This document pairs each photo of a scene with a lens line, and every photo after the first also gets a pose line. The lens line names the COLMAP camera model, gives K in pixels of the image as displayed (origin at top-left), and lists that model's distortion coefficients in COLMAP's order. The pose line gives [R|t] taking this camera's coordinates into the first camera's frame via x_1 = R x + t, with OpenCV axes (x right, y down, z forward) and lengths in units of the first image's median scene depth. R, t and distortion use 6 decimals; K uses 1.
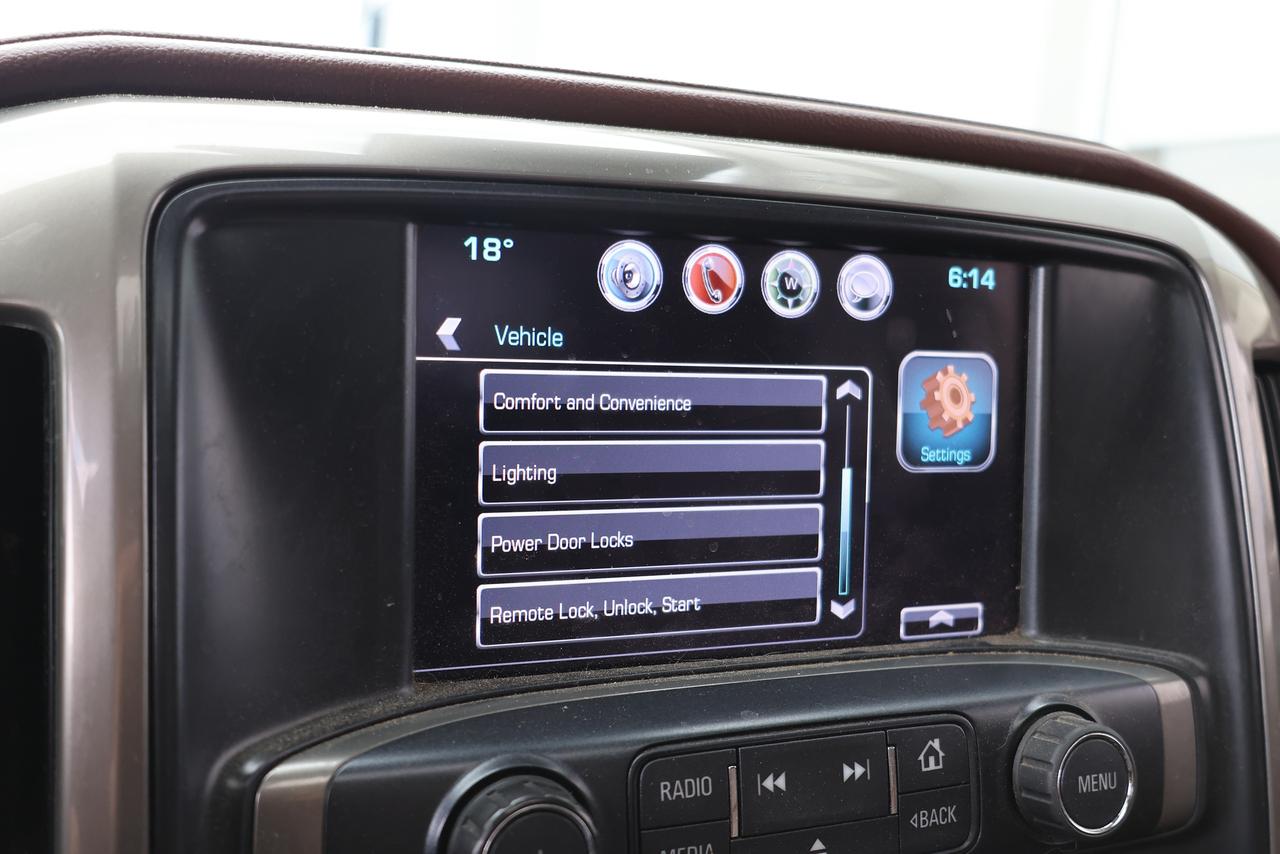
lens RADIAL K [[1275.2, 0, 642.5], [0, 1275.2, 407.3], [0, 0, 1]] dist [-0.016074, 0.004015]
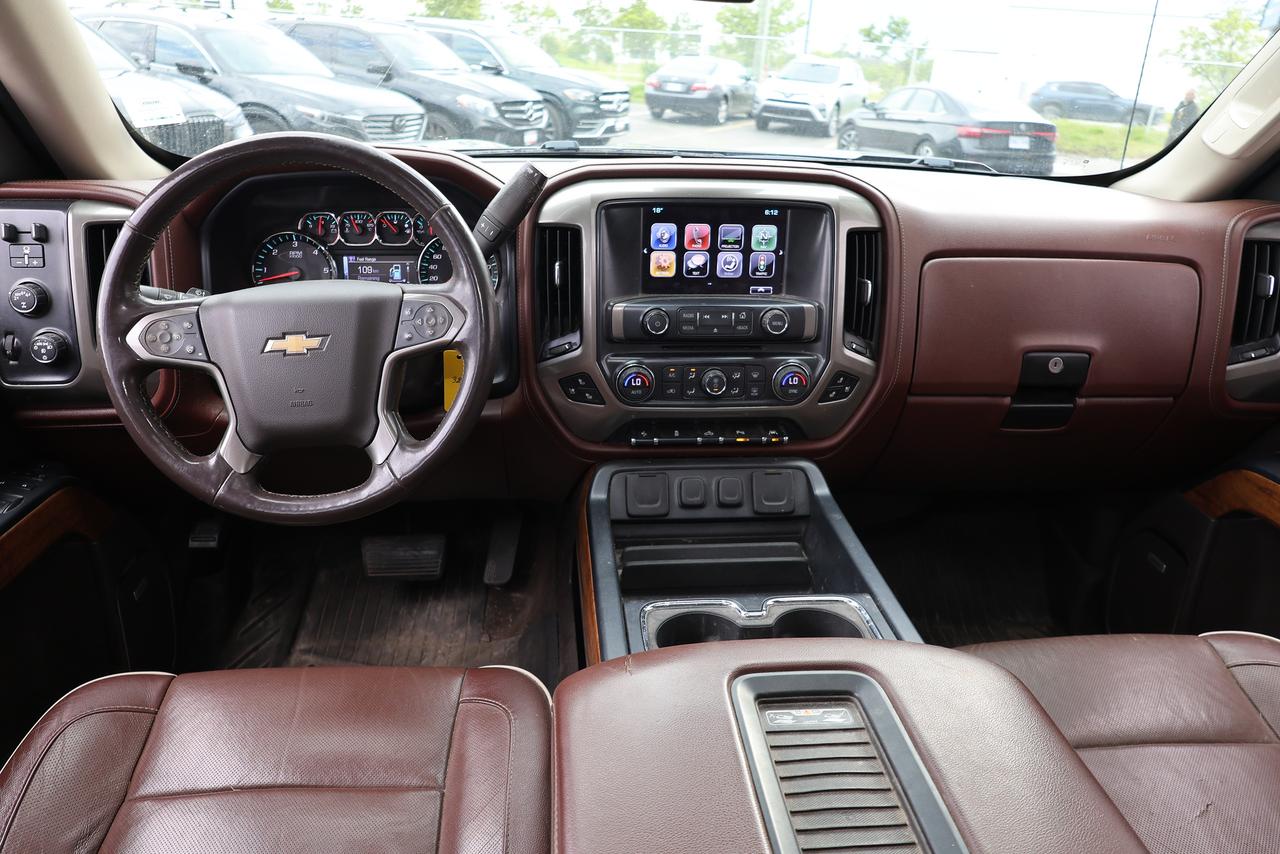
lens RADIAL K [[886.2, 0, 655.3], [0, 886.2, 420.5], [0, 0, 1]] dist [-0.026836, 0.019470]
pose [[0.944212, 0.096261, -0.314957, 1.040197], [-0.005551, 0.960847, 0.277024, -0.290372], [0.329292, -0.259821, 0.907777, -2.375147]]
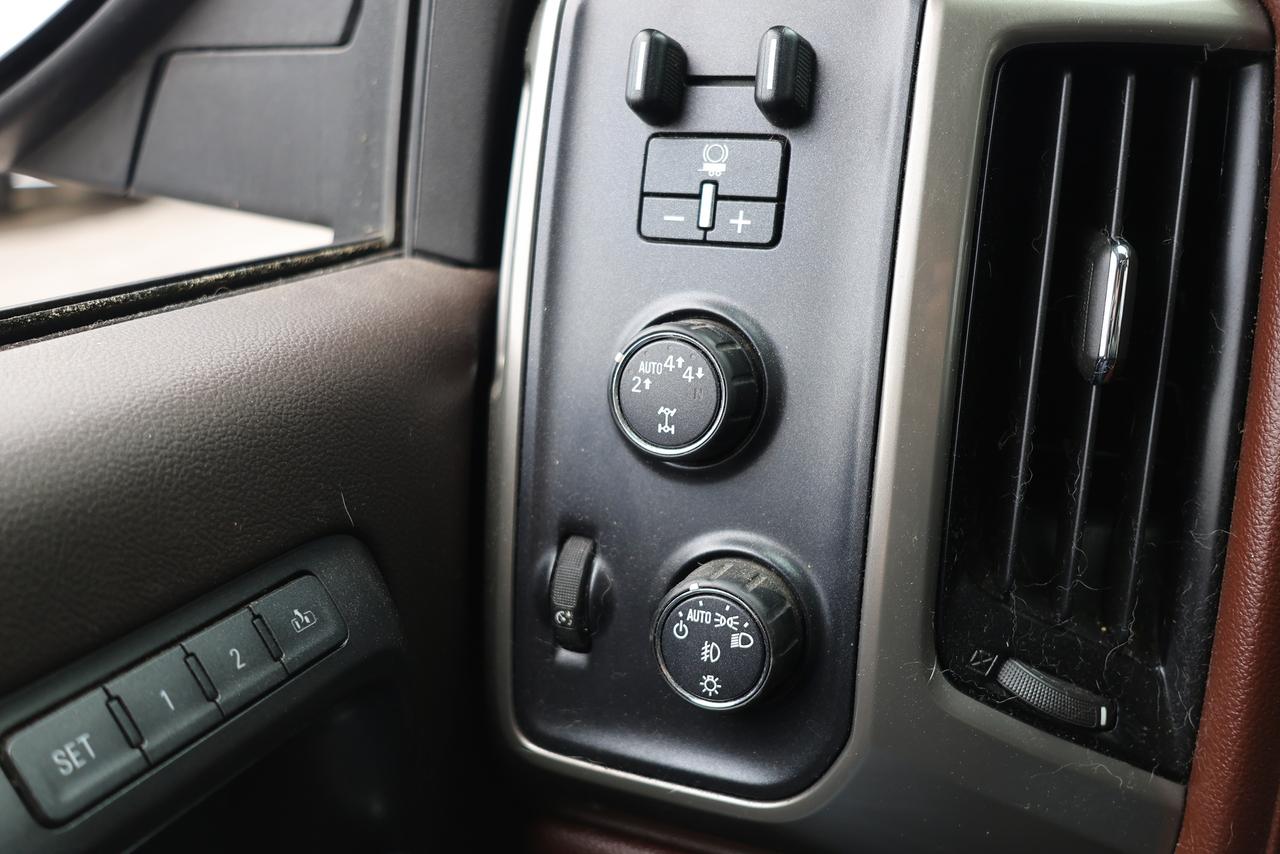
lens RADIAL K [[1295.1, 0, 641.1], [0, 1295.1, 409.7], [0, 0, 1]] dist [-0.011369, -0.000837]
pose [[0.647501, 0.153886, -0.746365, -1.381196], [-0.018347, 0.982263, 0.186607, 0.005167], [0.761843, -0.107135, 0.638840, -0.808173]]
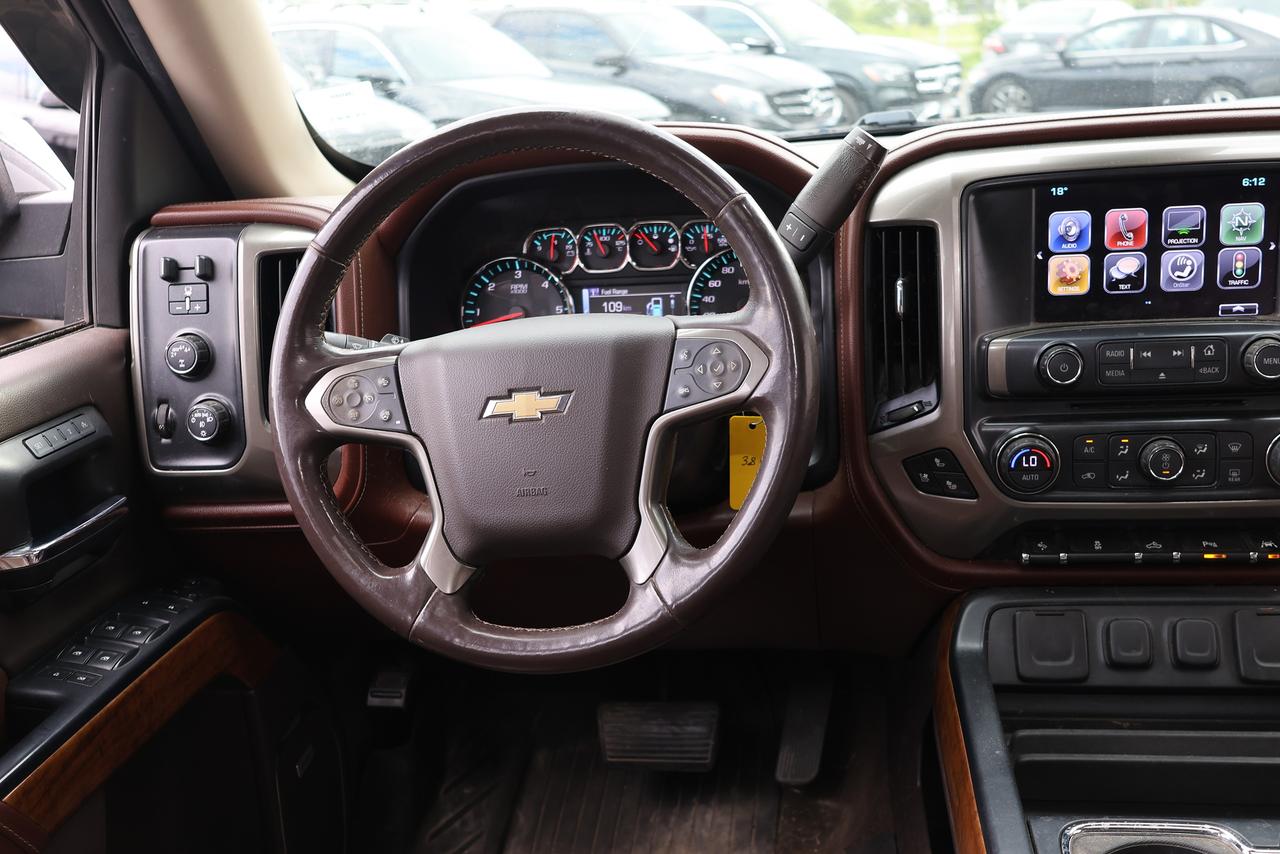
lens RADIAL K [[1295.1, 0, 641.1], [0, 1295.1, 409.7], [0, 0, 1]] dist [-0.011369, -0.000837]
pose [[0.824867, 0.042813, -0.563704, 0.858202], [0.061525, 0.984407, 0.164795, -0.179935], [0.561970, -0.170616, 0.809370, -2.297210]]
